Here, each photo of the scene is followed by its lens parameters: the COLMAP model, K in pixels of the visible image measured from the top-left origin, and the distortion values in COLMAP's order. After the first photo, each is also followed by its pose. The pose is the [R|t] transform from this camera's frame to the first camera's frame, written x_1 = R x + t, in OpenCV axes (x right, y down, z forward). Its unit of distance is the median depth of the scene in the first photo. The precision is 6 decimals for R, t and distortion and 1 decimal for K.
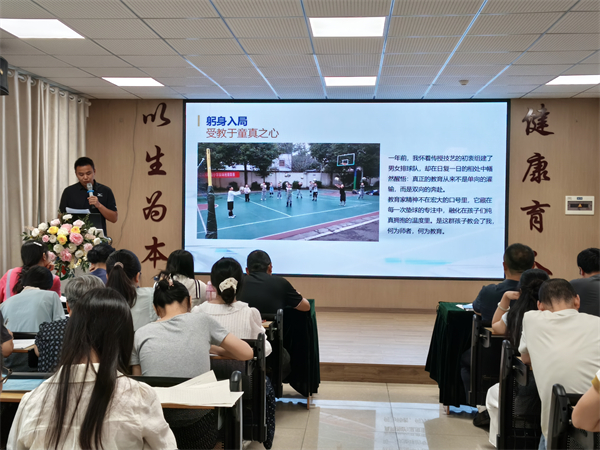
lens RADIAL K [[744.1, 0, 296.0], [0, 744.1, 228.8], [0, 0, 1]] dist [0.053072, 0.000000]
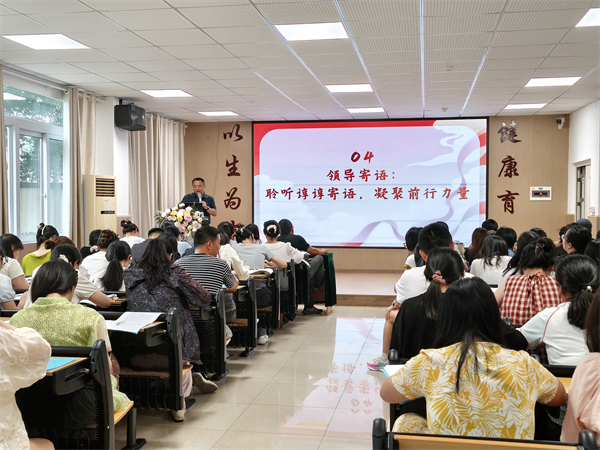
lens RADIAL K [[731.2, 0, 297.2], [0, 731.2, 228.5], [0, 0, 1]] dist [0.039337, 0.000000]
pose [[0.996027, -0.009655, -0.088525, 0.060955], [0.010420, 0.999912, 0.008181, 0.018490], [0.088438, -0.009071, 0.996040, -0.413077]]
